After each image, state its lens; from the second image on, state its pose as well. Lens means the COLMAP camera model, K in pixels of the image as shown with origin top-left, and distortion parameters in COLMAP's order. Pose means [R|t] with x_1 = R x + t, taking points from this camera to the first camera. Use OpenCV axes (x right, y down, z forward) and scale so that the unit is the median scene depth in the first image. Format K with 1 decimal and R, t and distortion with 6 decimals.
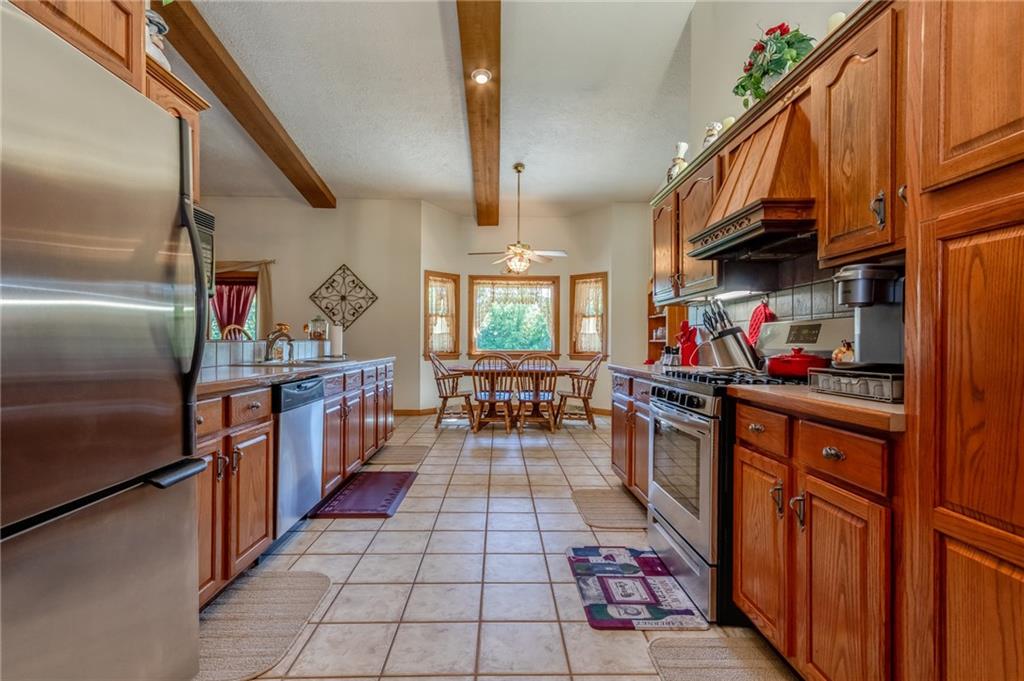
lens RADIAL K [[493.6, 0, 508.8], [0, 493.6, 343.8], [0, 0, 1]] dist [0.002518, 0.000517]
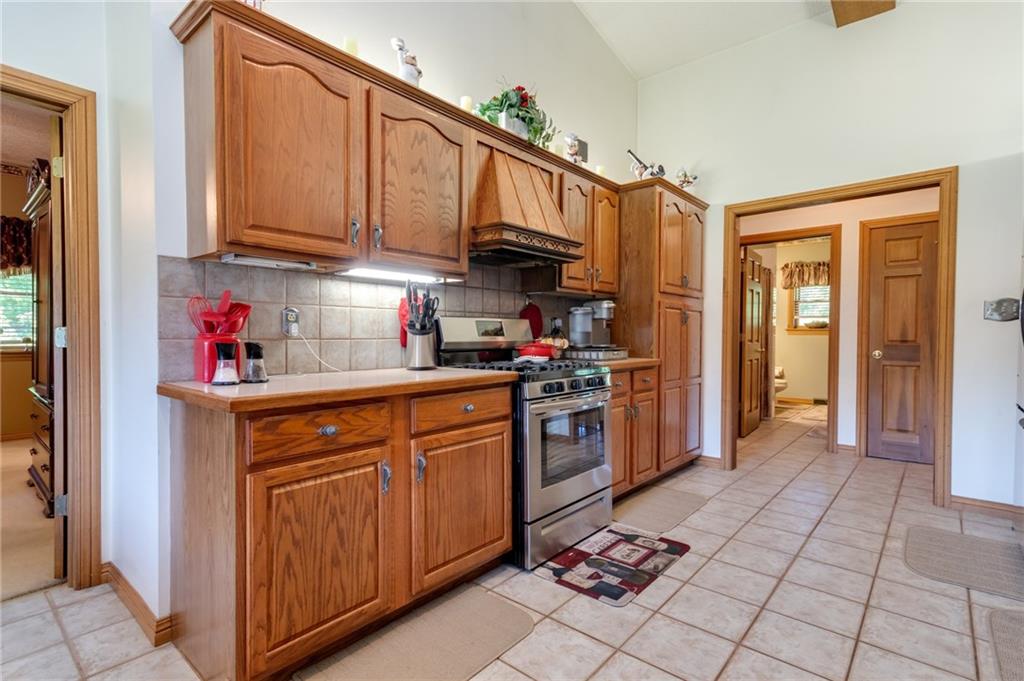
lens RADIAL K [[493.6, 0, 508.2], [0, 493.6, 341.6], [0, 0, 1]] dist [0.002518, 0.000517]
pose [[-0.744250, -0.011004, 0.667811, -0.300743], [-0.003701, 0.999917, 0.012351, -0.001592], [-0.667891, 0.006720, -0.744229, 1.968874]]
